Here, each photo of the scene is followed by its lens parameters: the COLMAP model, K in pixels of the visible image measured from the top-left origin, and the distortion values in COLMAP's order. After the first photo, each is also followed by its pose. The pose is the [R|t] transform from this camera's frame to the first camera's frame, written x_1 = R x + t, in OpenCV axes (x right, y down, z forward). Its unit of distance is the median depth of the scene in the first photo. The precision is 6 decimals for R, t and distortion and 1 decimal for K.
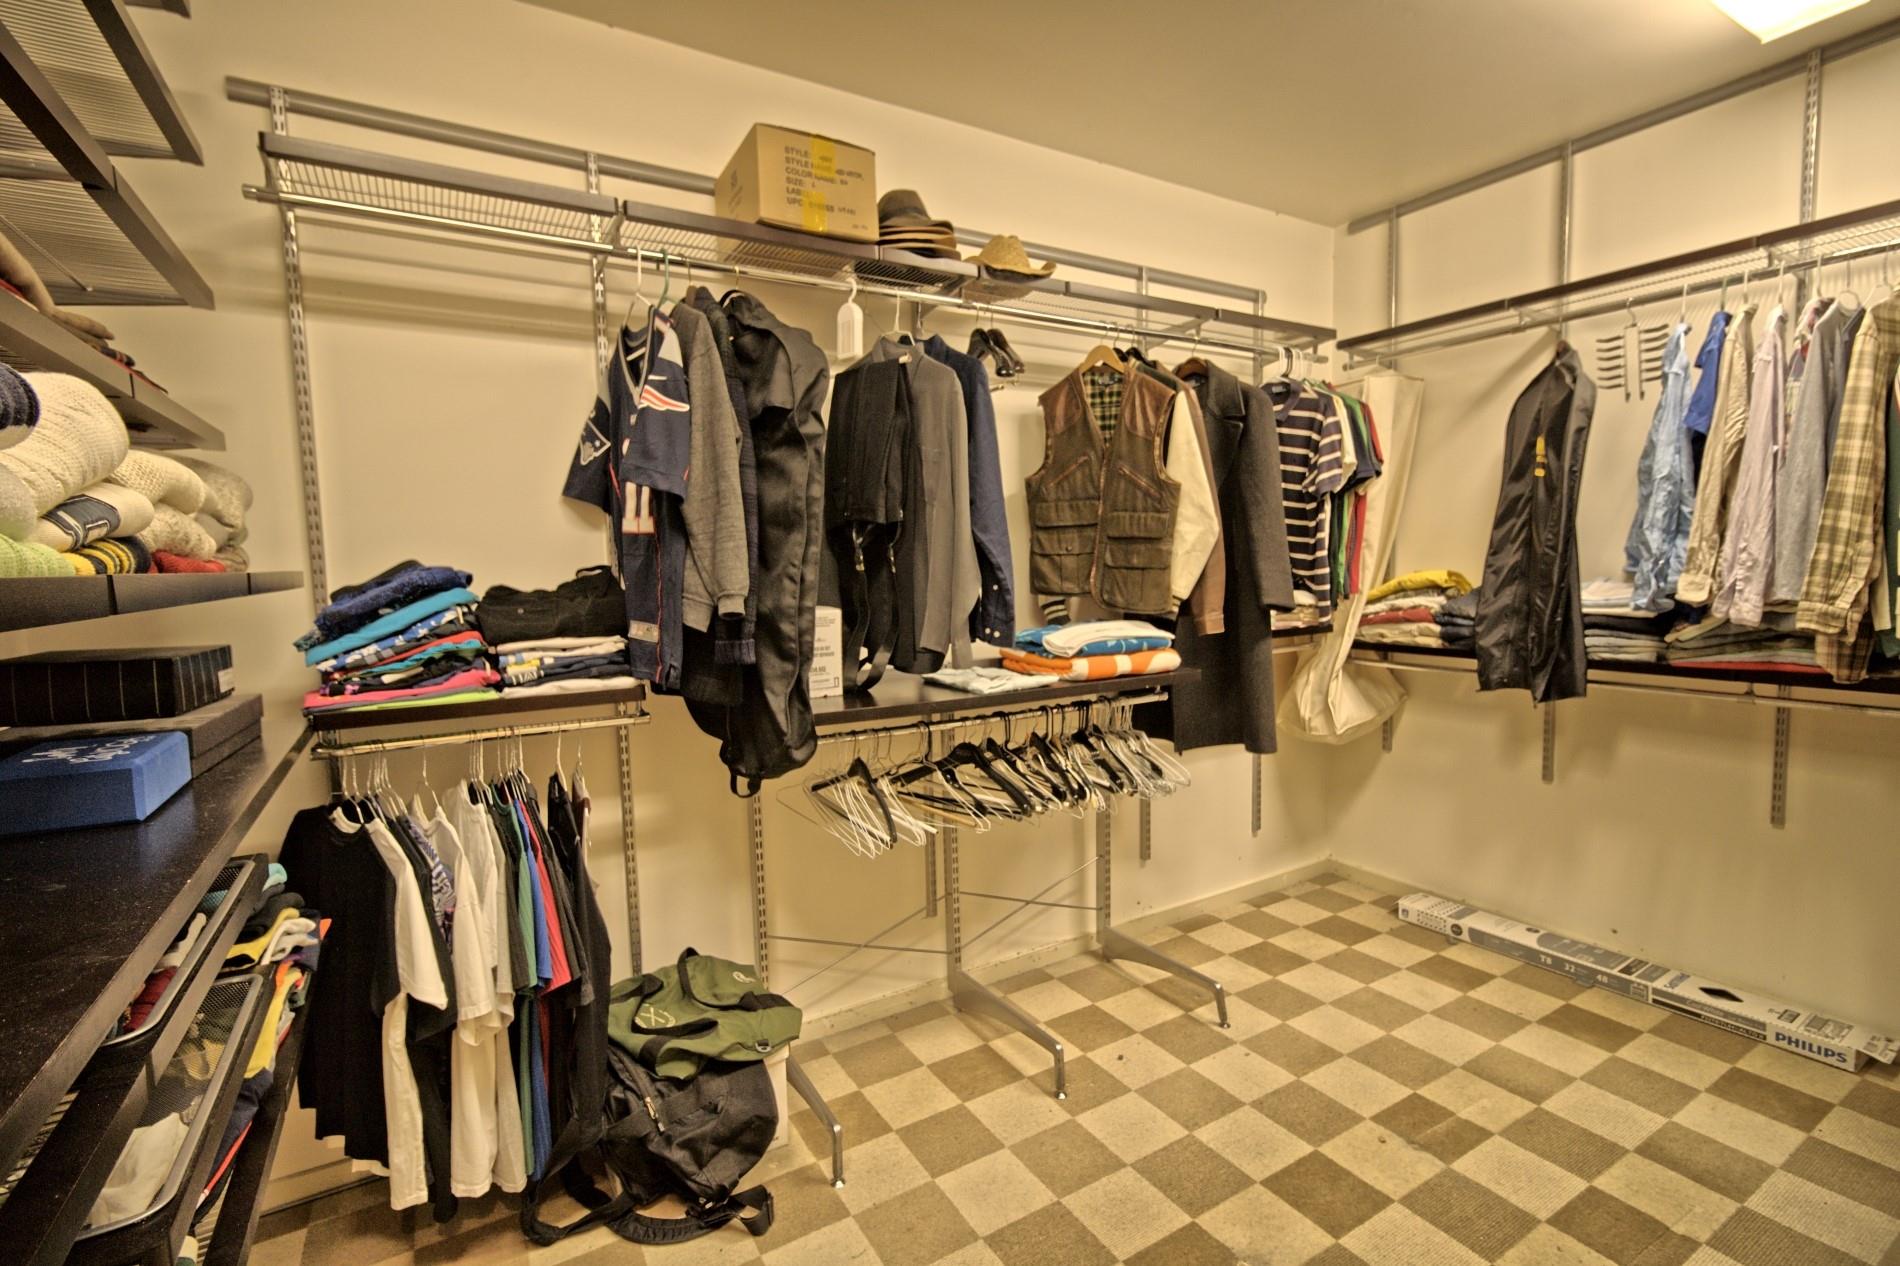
lens RADIAL K [[868.3, 0, 954.1], [0, 868.3, 628.8], [0, 0, 1]] dist [-0.004020, 0.000610]
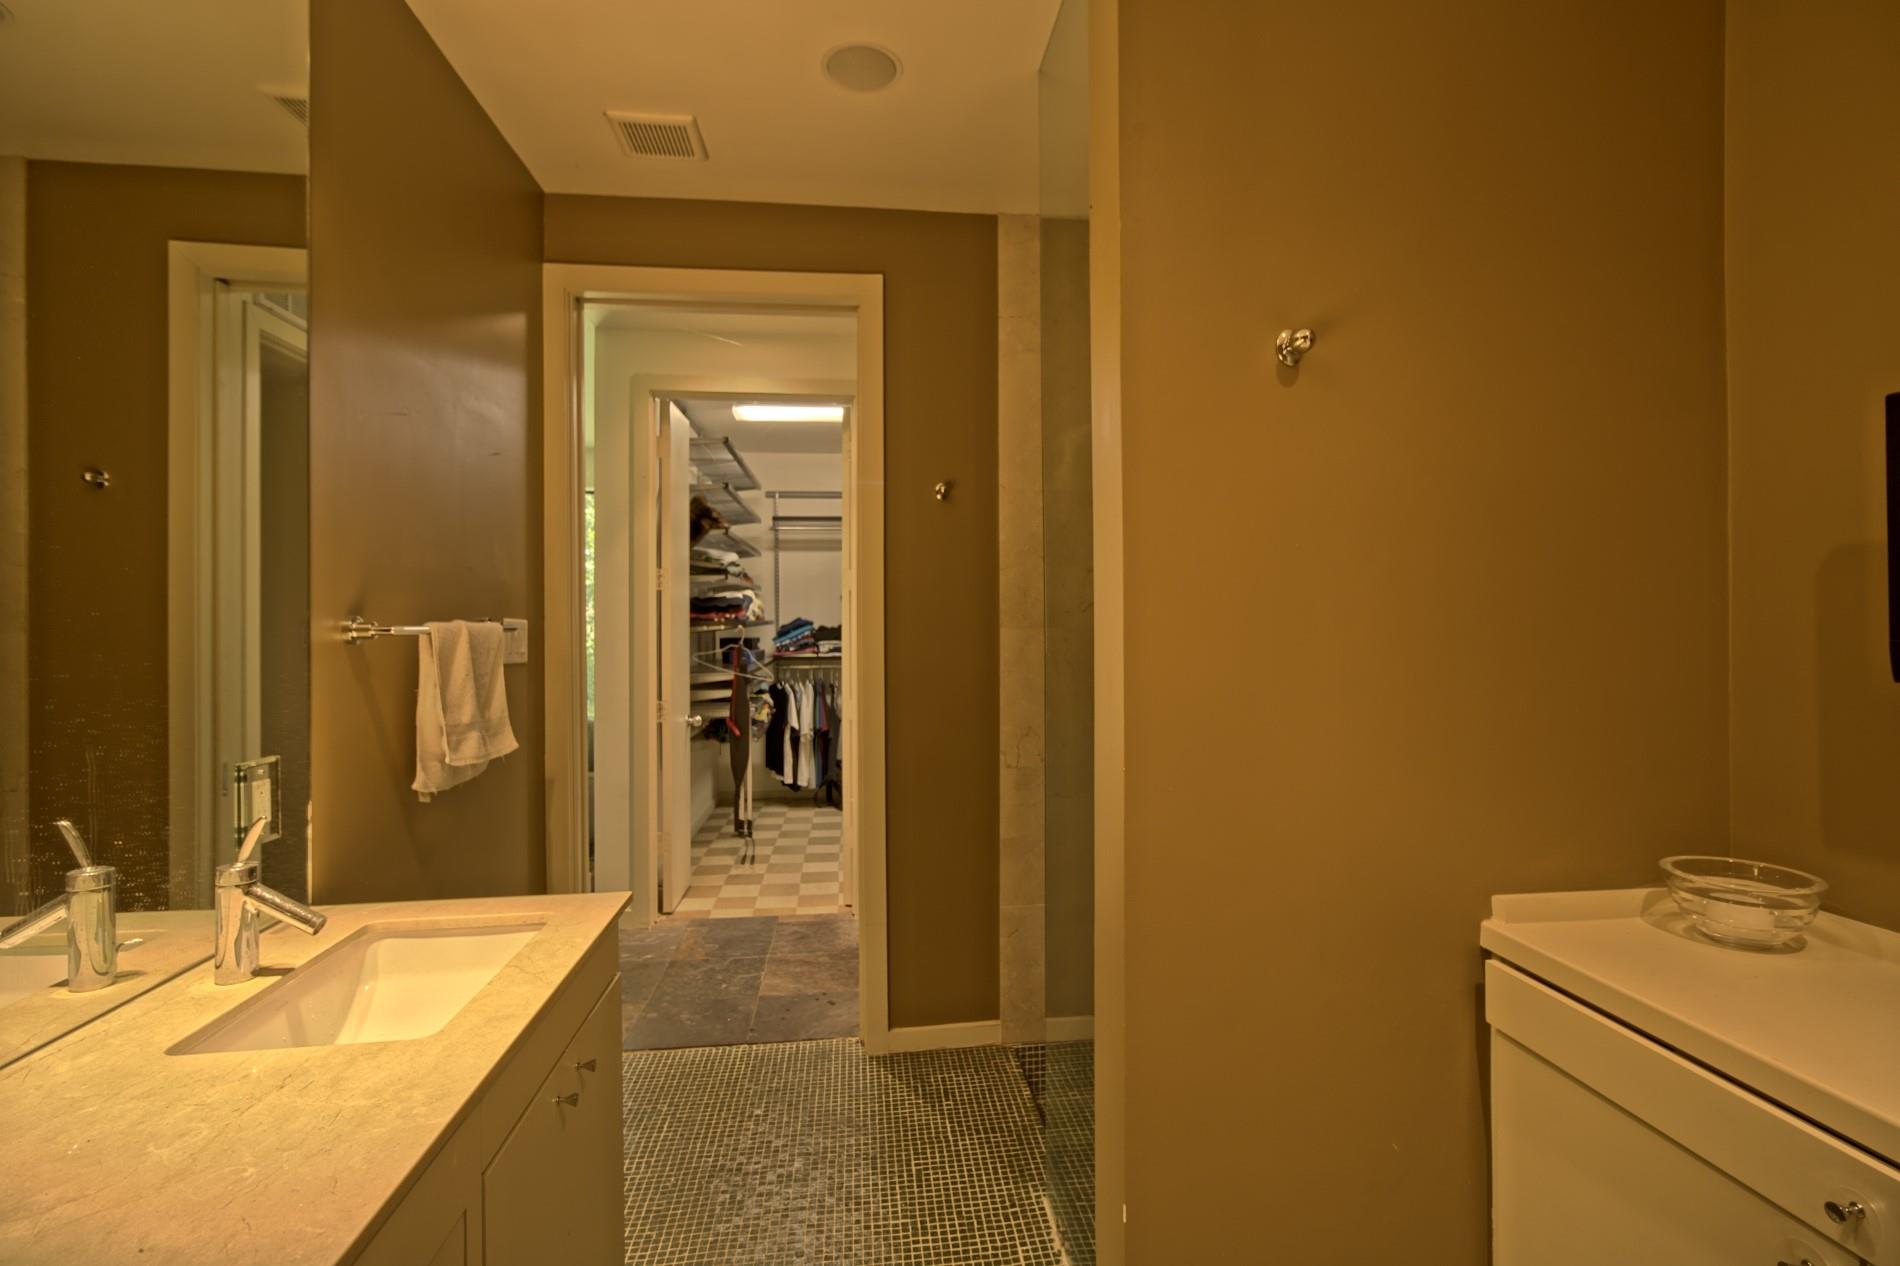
lens RADIAL K [[868.3, 0, 948.7], [0, 868.3, 627.7], [0, 0, 1]] dist [-0.004020, 0.000610]
pose [[0.911670, 0.016942, -0.410573, 1.538461], [-0.046035, 0.997071, -0.061077, 0.167299], [0.408336, 0.074582, 0.909780, -2.190183]]
